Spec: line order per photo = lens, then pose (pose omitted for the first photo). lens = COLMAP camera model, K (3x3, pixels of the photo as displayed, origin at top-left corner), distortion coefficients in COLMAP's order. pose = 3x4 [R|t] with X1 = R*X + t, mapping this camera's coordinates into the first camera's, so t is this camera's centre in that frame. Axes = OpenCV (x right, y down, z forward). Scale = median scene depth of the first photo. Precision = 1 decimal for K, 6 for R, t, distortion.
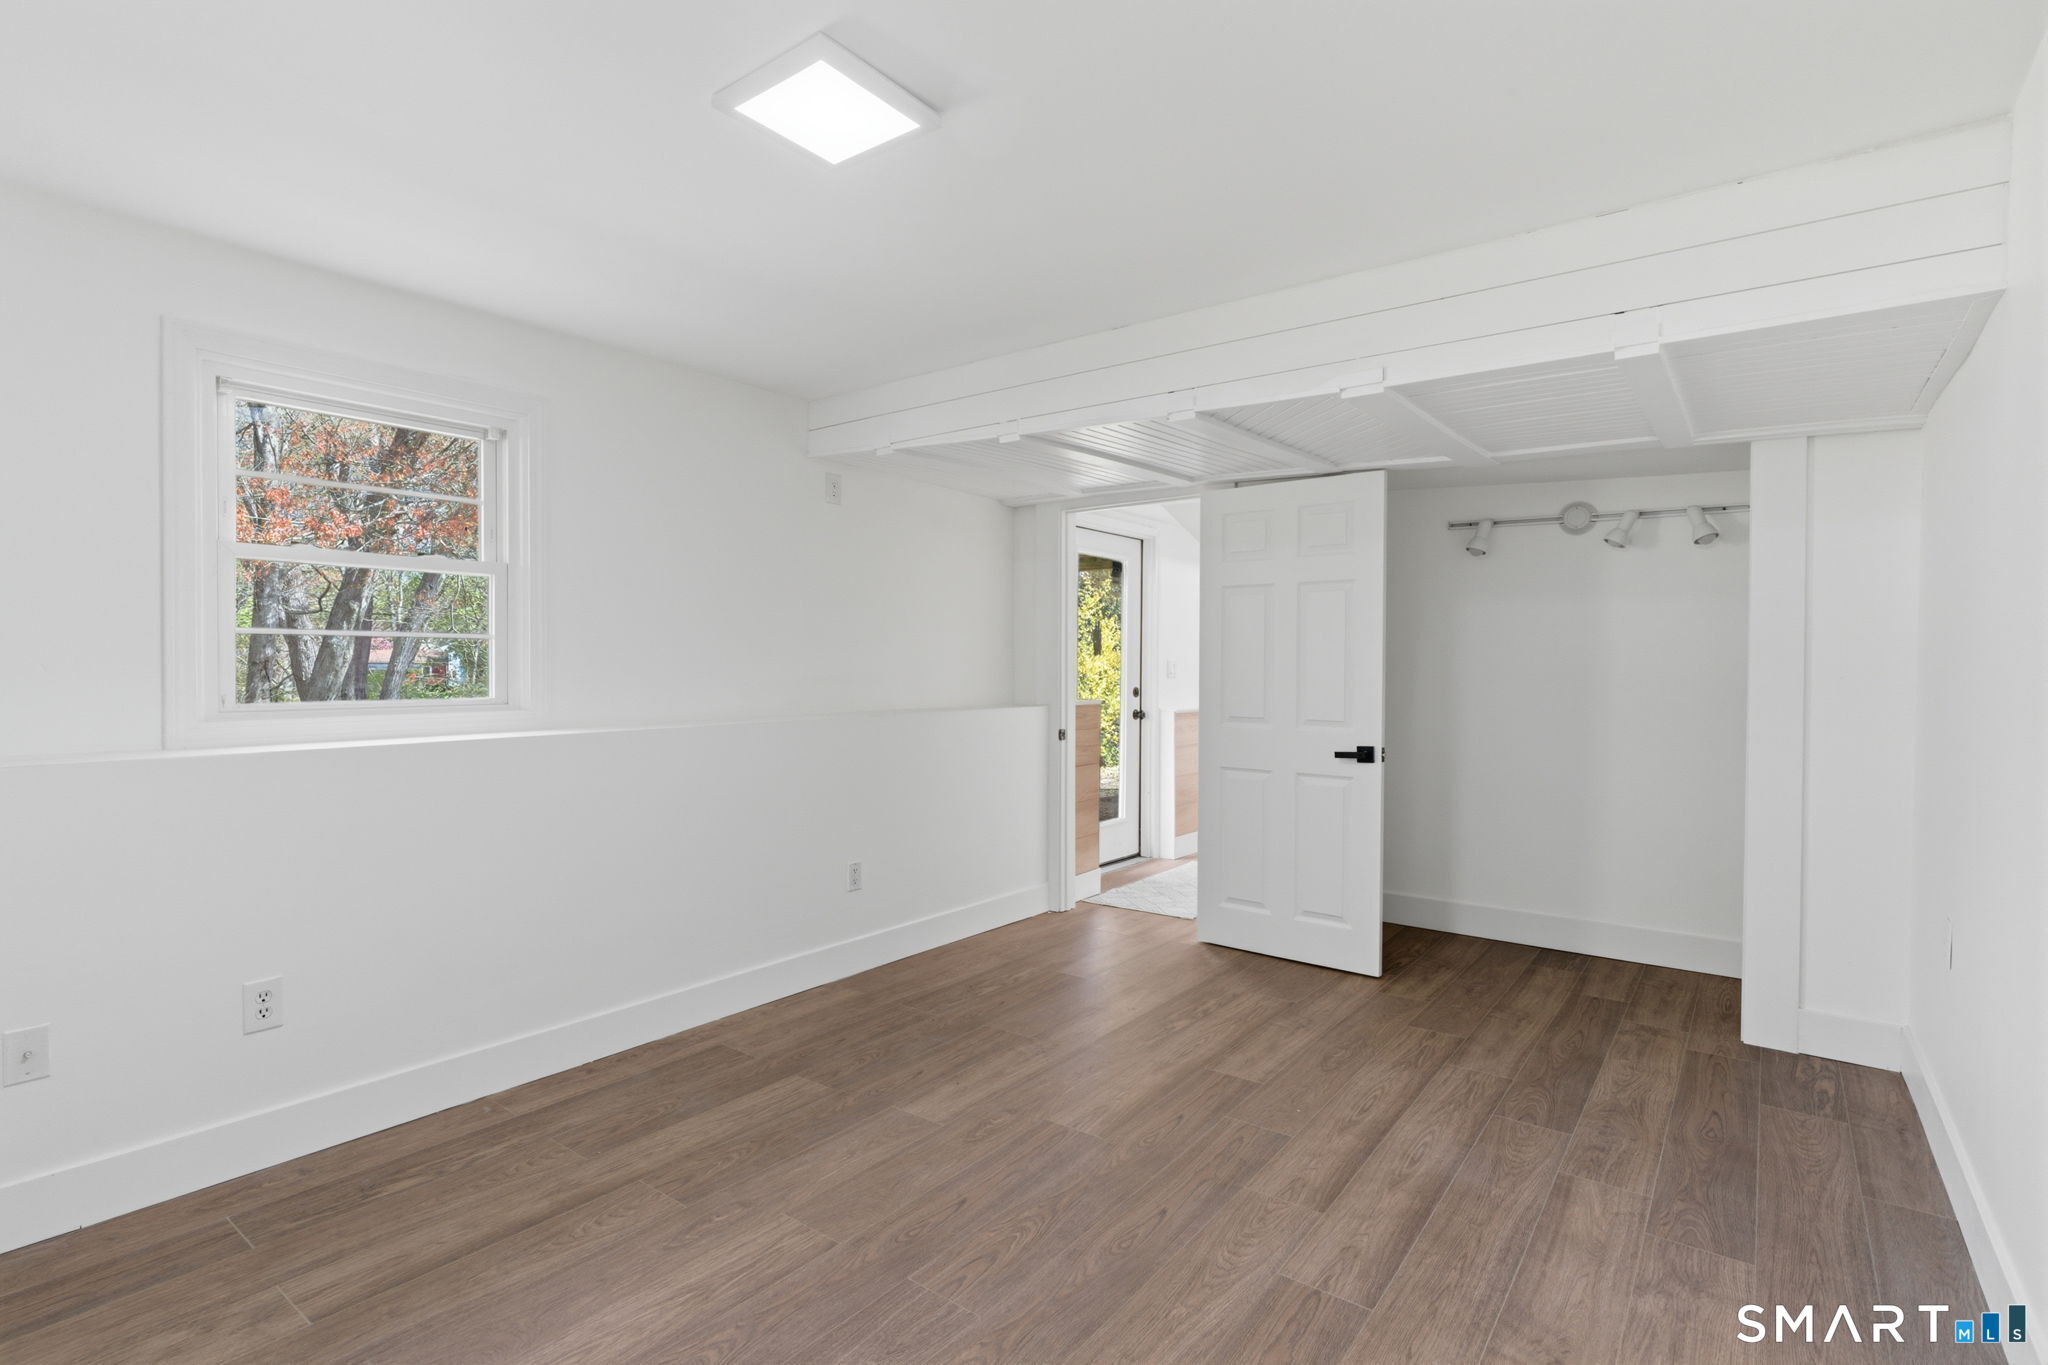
lens RADIAL K [[976.8, 0, 1024.0], [0, 976.8, 682.5], [0, 0, 1]] dist [-0.000565, 0.000344]
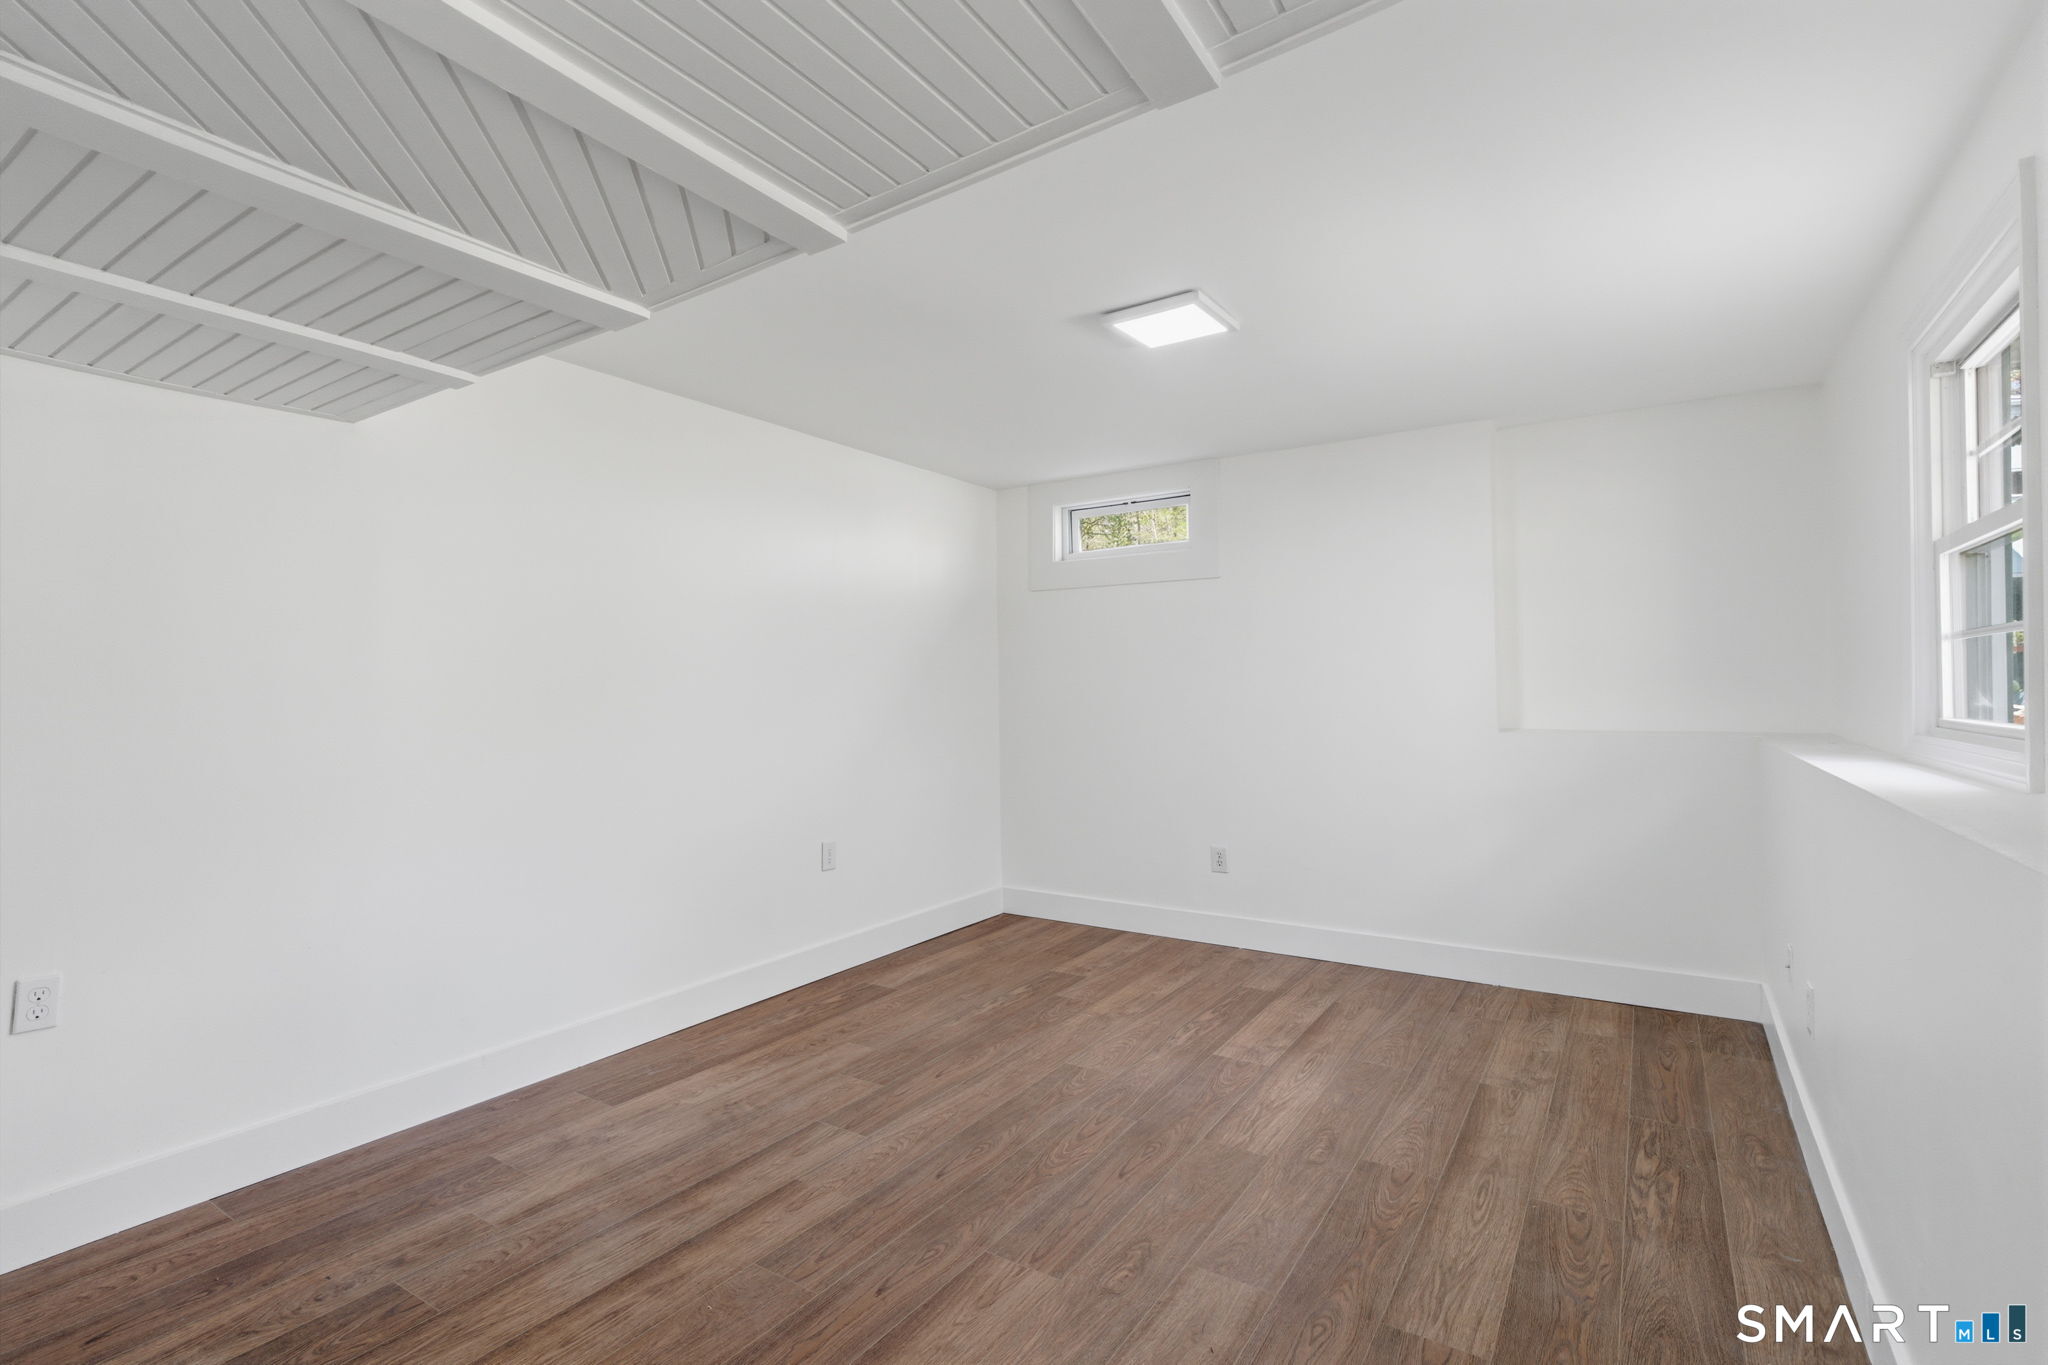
lens RADIAL K [[946.5, 0, 1024.0], [0, 946.5, 682.5], [0, 0, 1]] dist [-0.001678, 0.000939]
pose [[-0.997272, 0.006959, -0.073481, 0.116236], [0.006524, 0.999960, 0.006157, -0.025173], [0.073521, 0.005661, -0.997278, 1.986355]]
